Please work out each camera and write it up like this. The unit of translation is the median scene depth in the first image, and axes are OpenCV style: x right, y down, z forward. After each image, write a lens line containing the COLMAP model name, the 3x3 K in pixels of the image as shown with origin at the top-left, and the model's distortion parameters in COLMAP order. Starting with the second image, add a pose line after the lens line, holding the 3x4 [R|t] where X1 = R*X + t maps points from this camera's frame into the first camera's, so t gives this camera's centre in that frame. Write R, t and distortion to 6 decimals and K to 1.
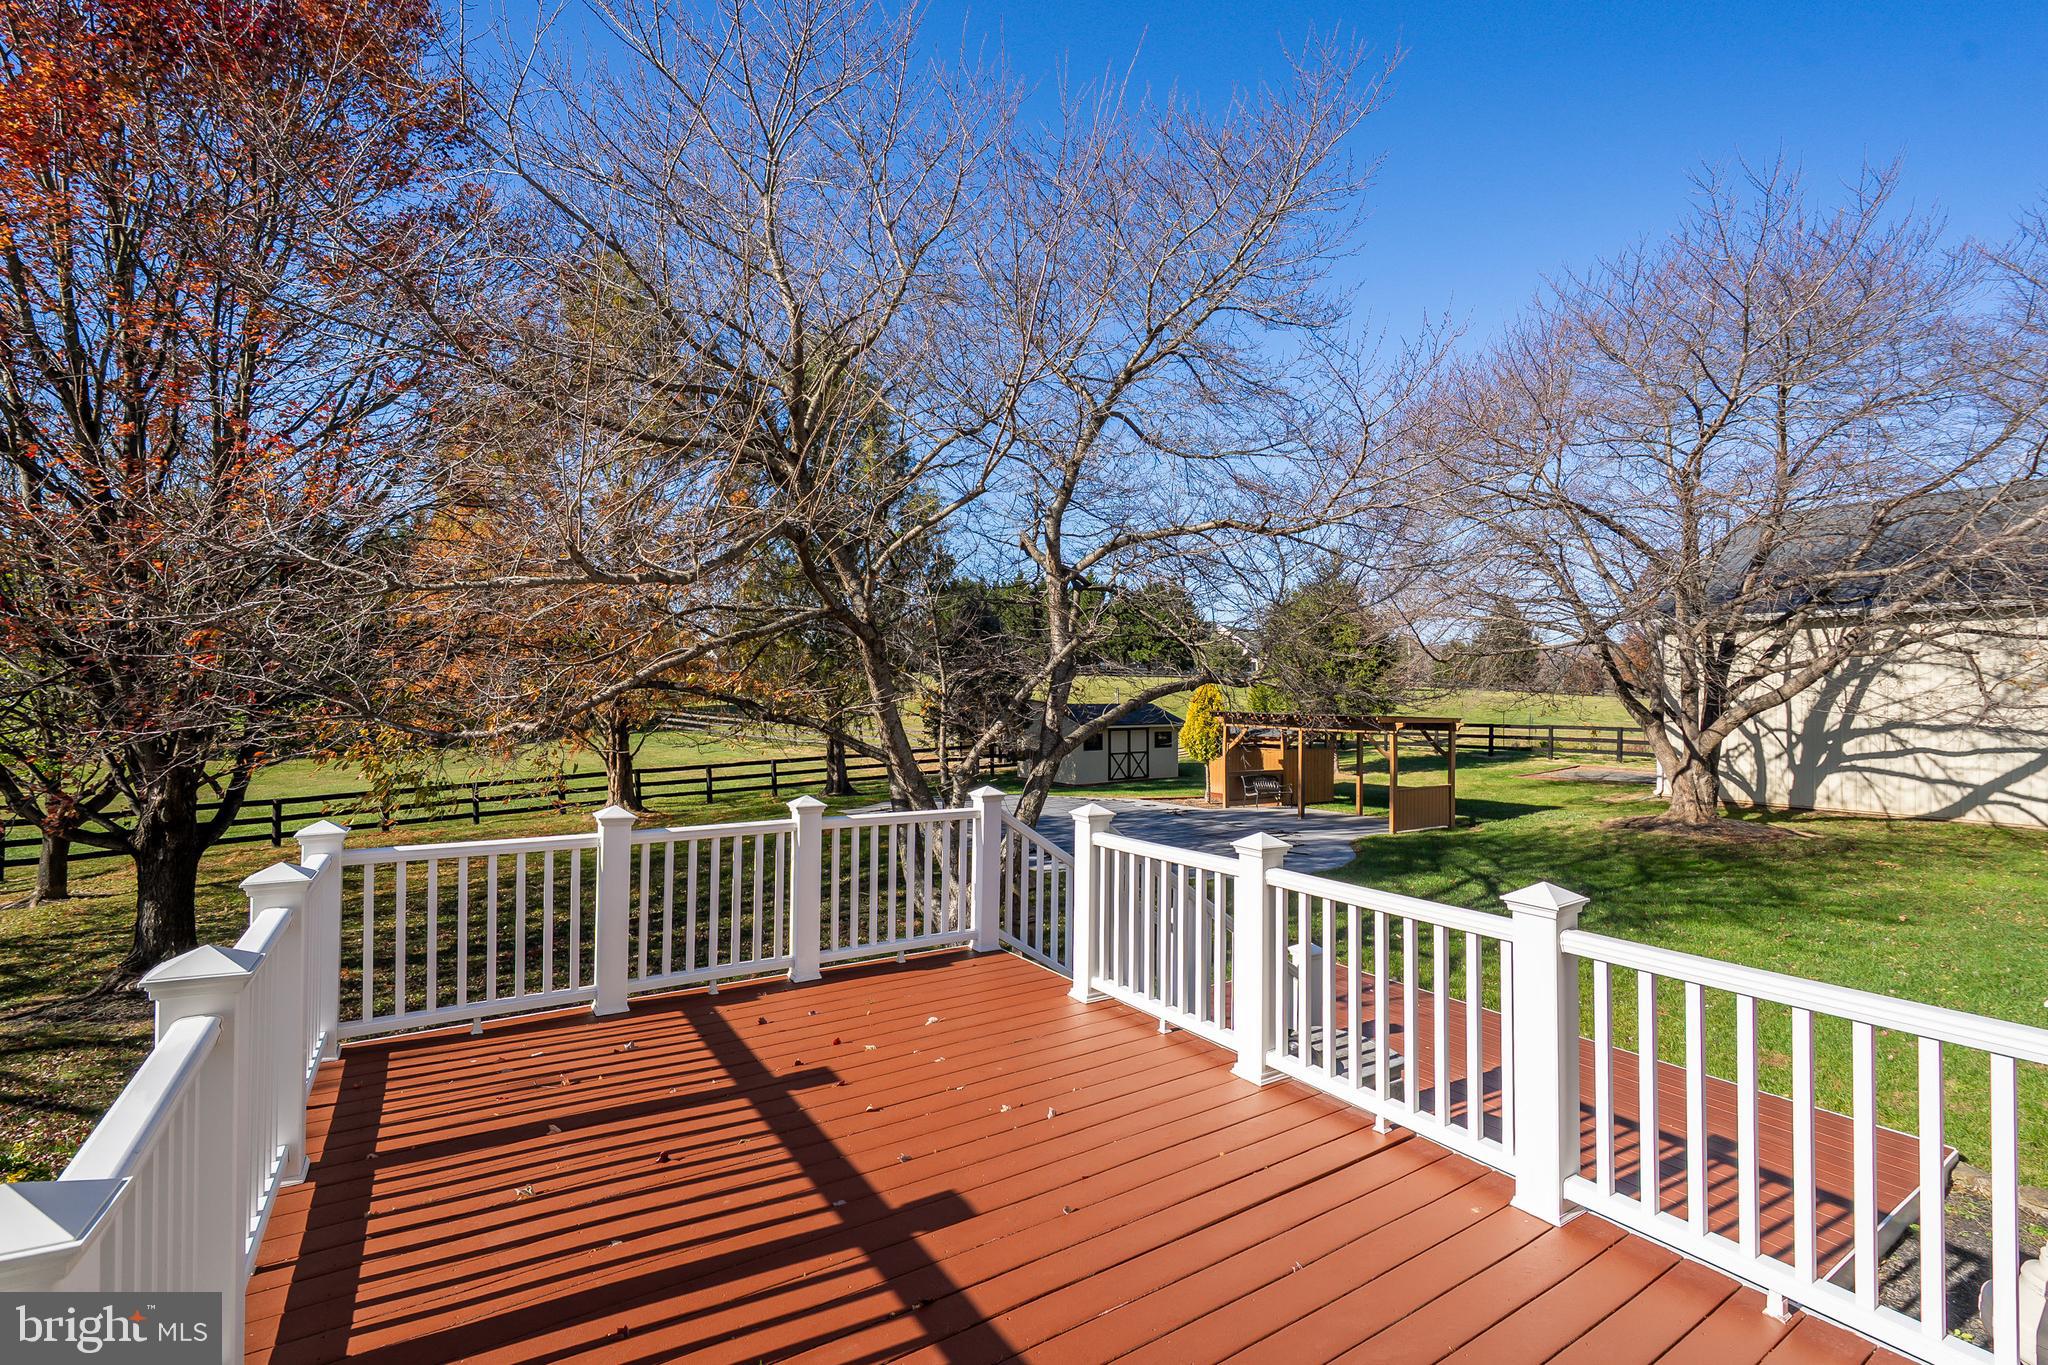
lens RADIAL K [[929.2, 0, 1025.3], [0, 929.2, 674.9], [0, 0, 1]] dist [0.001677, 0.001606]
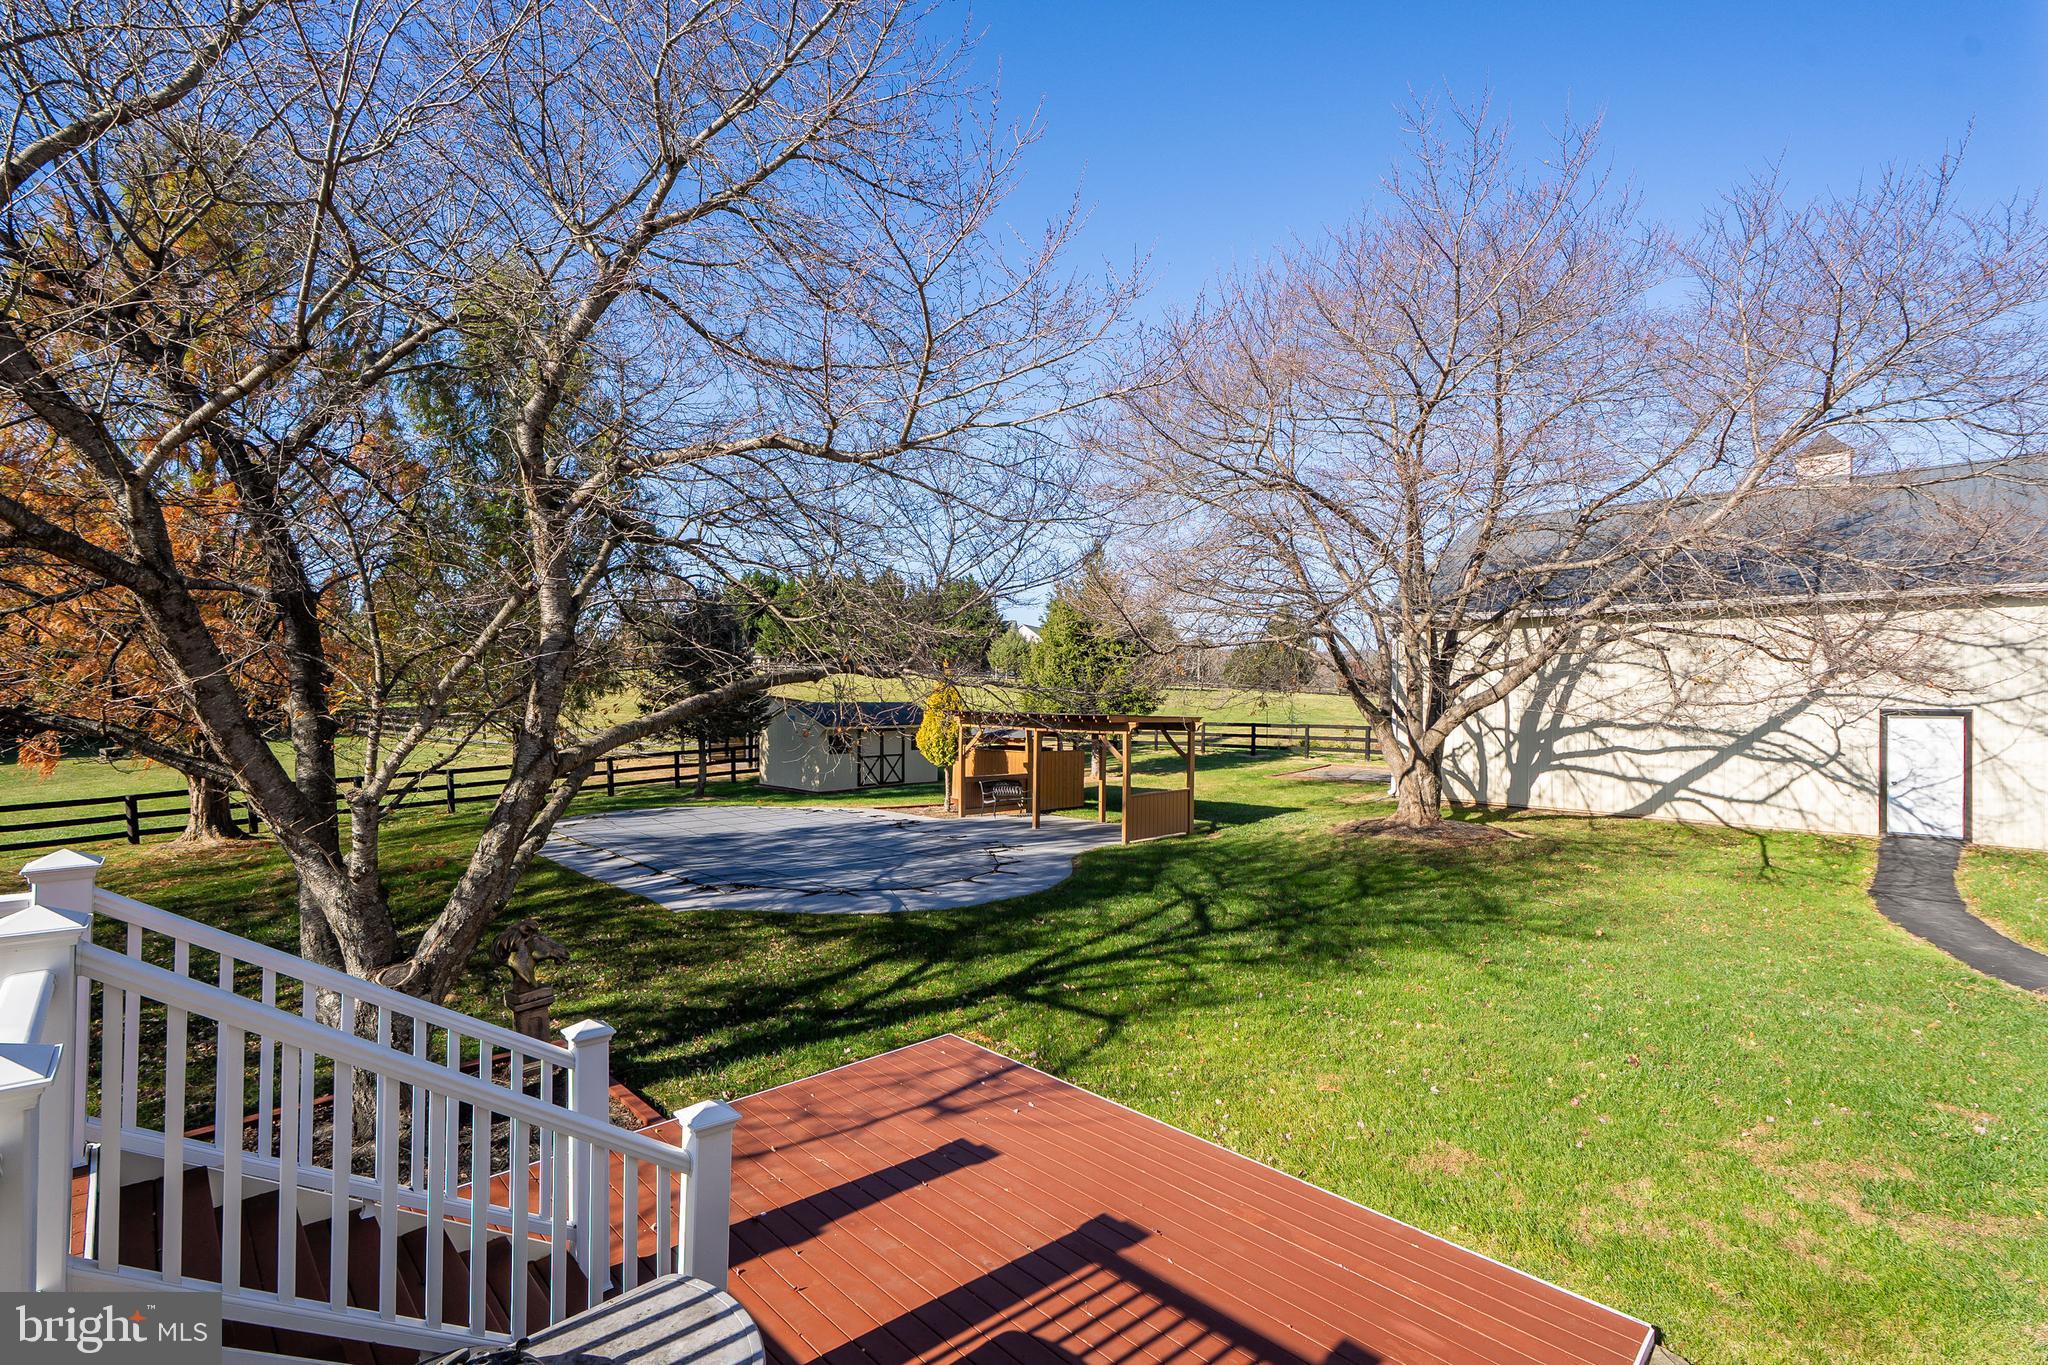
lens RADIAL K [[929.2, 0, 1028.8], [0, 929.2, 670.6], [0, 0, 1]] dist [0.001677, 0.001606]
pose [[0.980460, 0.008570, 0.196532, 0.139383], [-0.007723, 0.999957, -0.005074, 0.006808], [-0.196567, 0.003457, 0.980484, 0.141182]]
